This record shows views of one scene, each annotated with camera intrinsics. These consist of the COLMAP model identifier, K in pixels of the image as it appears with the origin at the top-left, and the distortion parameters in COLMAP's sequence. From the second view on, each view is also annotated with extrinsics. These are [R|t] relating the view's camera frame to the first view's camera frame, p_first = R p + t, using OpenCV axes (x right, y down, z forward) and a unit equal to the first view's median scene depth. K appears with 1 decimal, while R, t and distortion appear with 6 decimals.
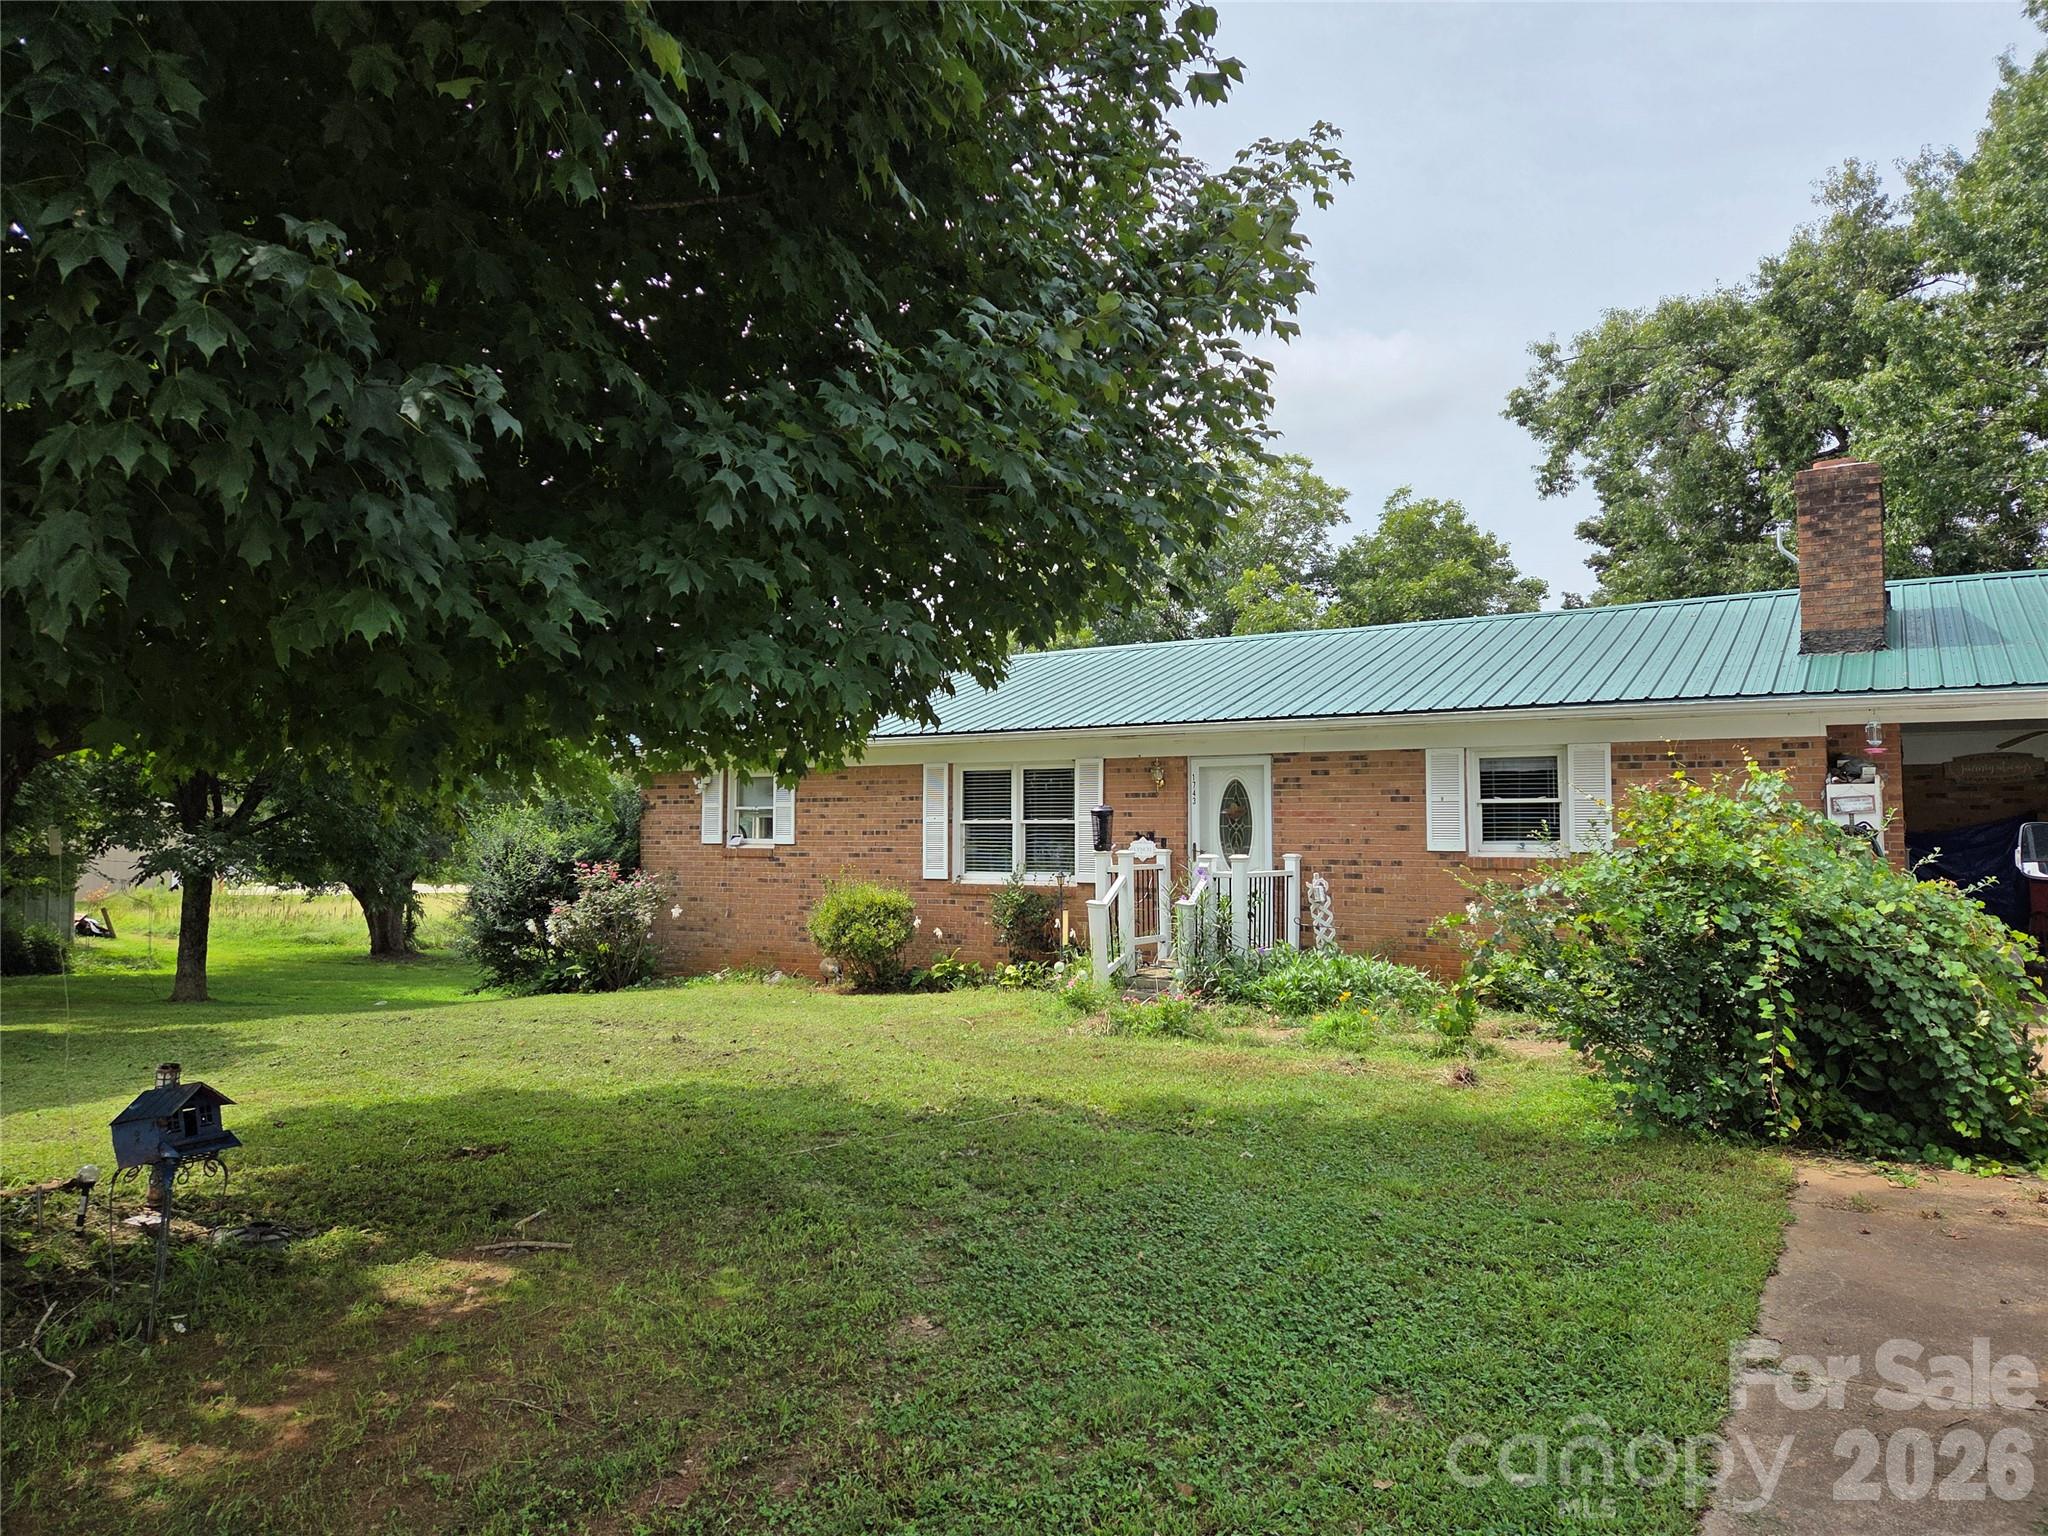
lens RADIAL K [[1382.0, 0, 1024.0], [0, 1382.0, 768.0], [0, 0, 1]] dist [0.069469, 0.000200]
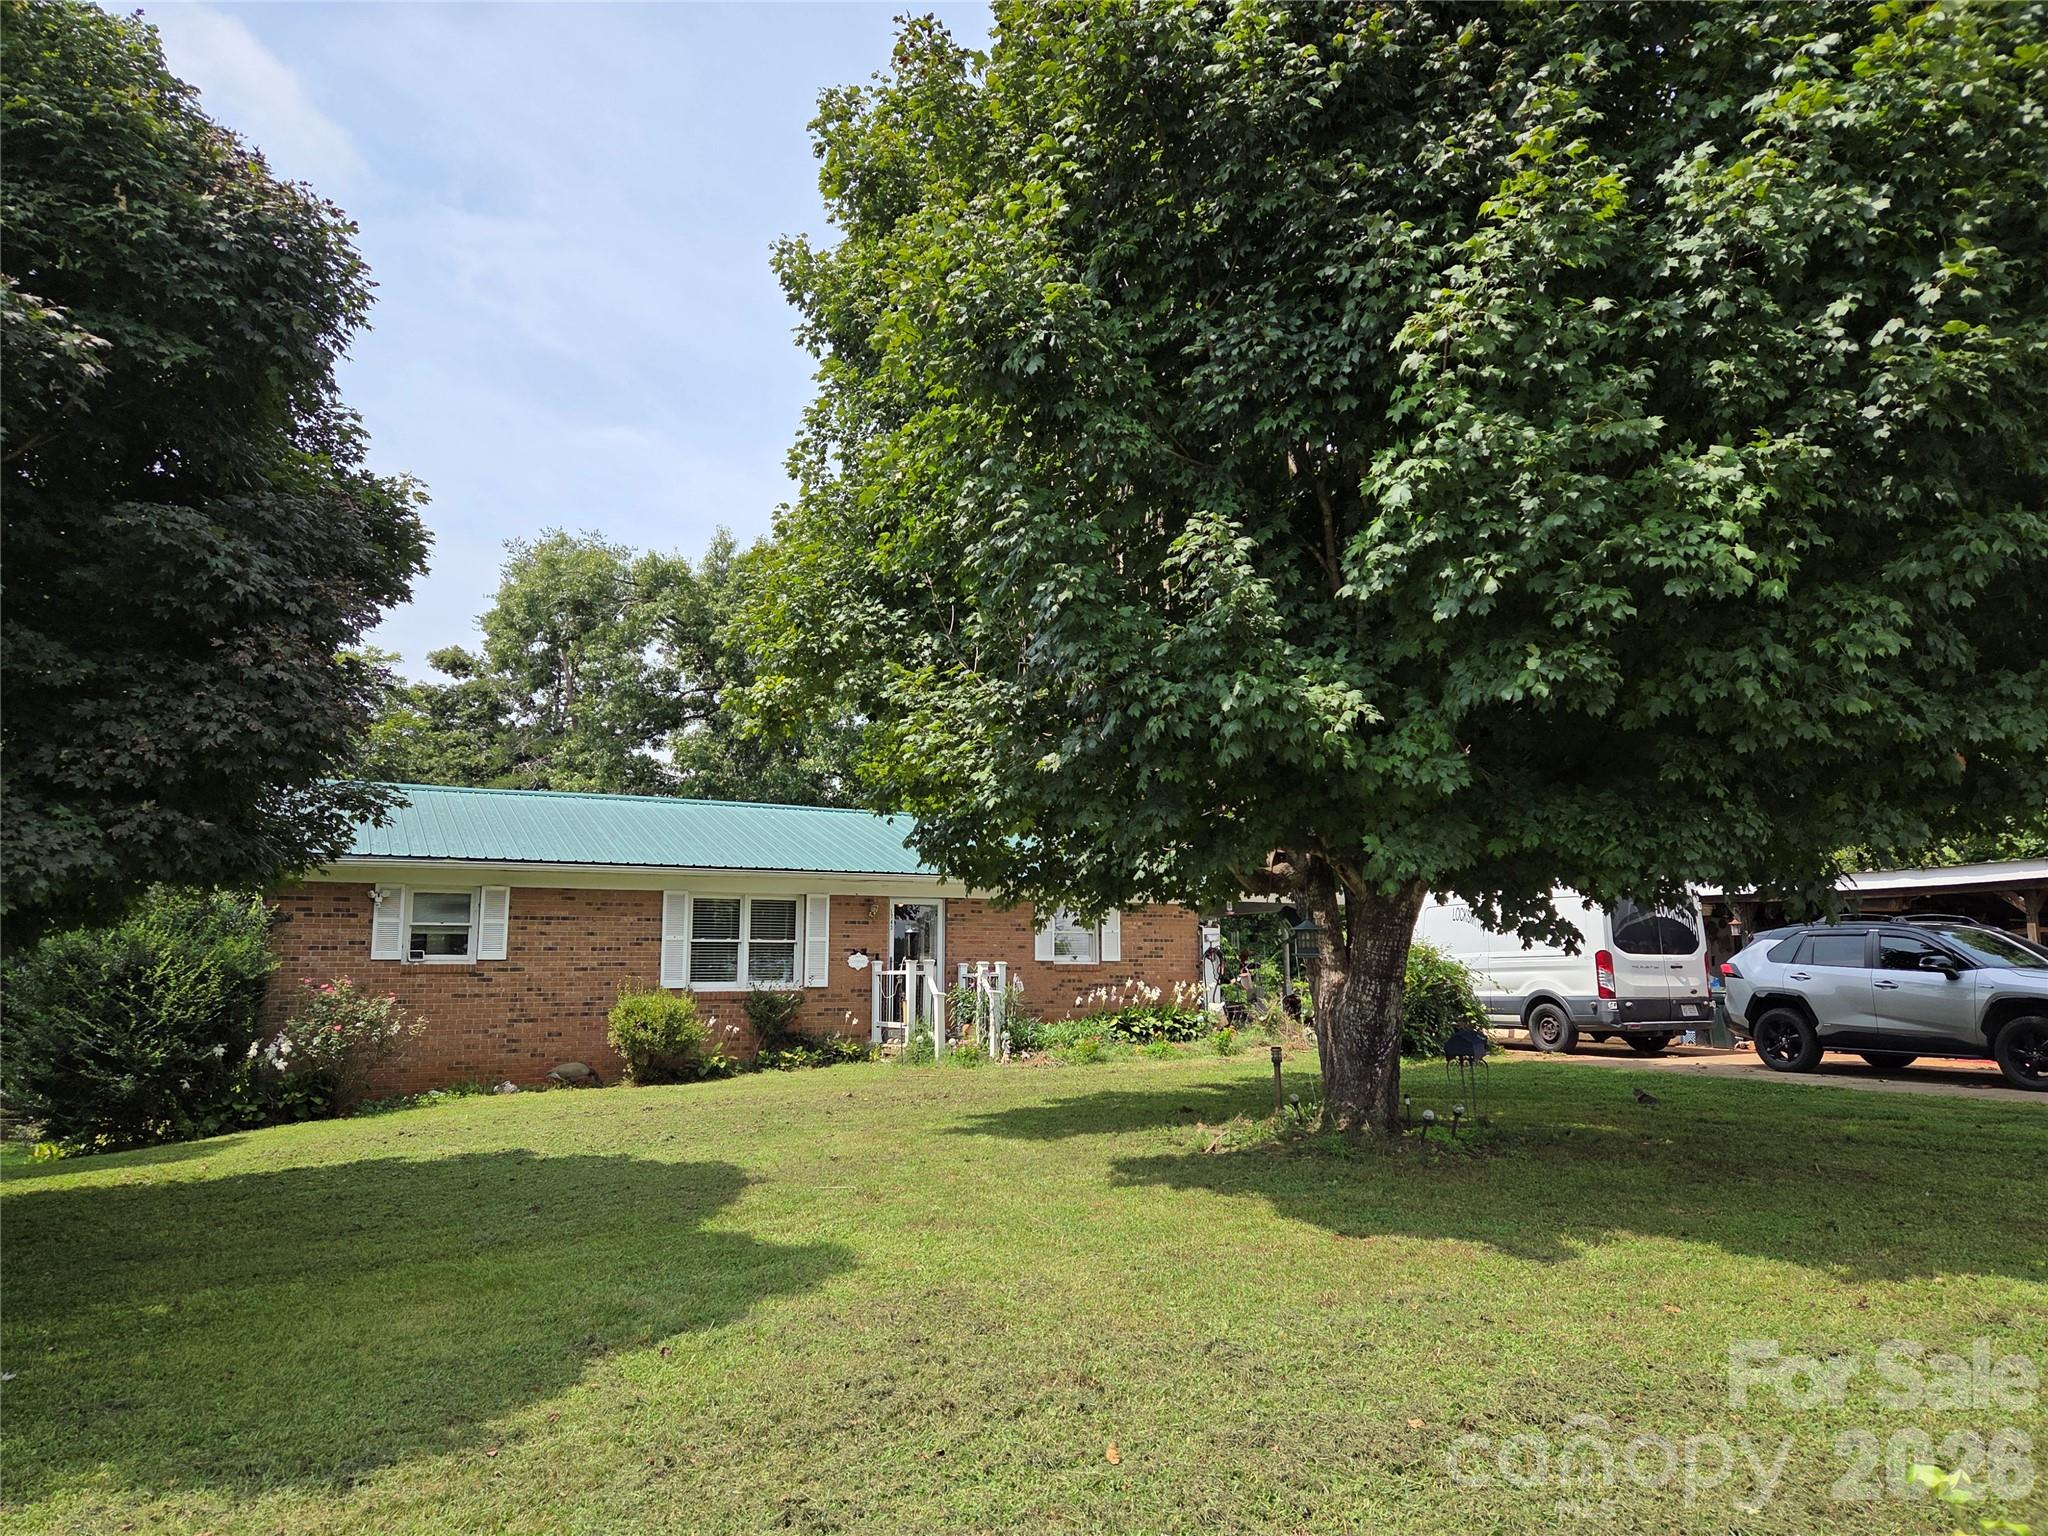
lens RADIAL K [[1382.0, 0, 1024.0], [0, 1382.0, 768.0], [0, 0, 1]] dist [0.069469, 0.000200]
pose [[0.514340, 0.127516, 0.848053, -1.115596], [-0.035781, 0.991213, -0.127341, 0.039972], [-0.856840, 0.035152, 0.514383, 0.140263]]
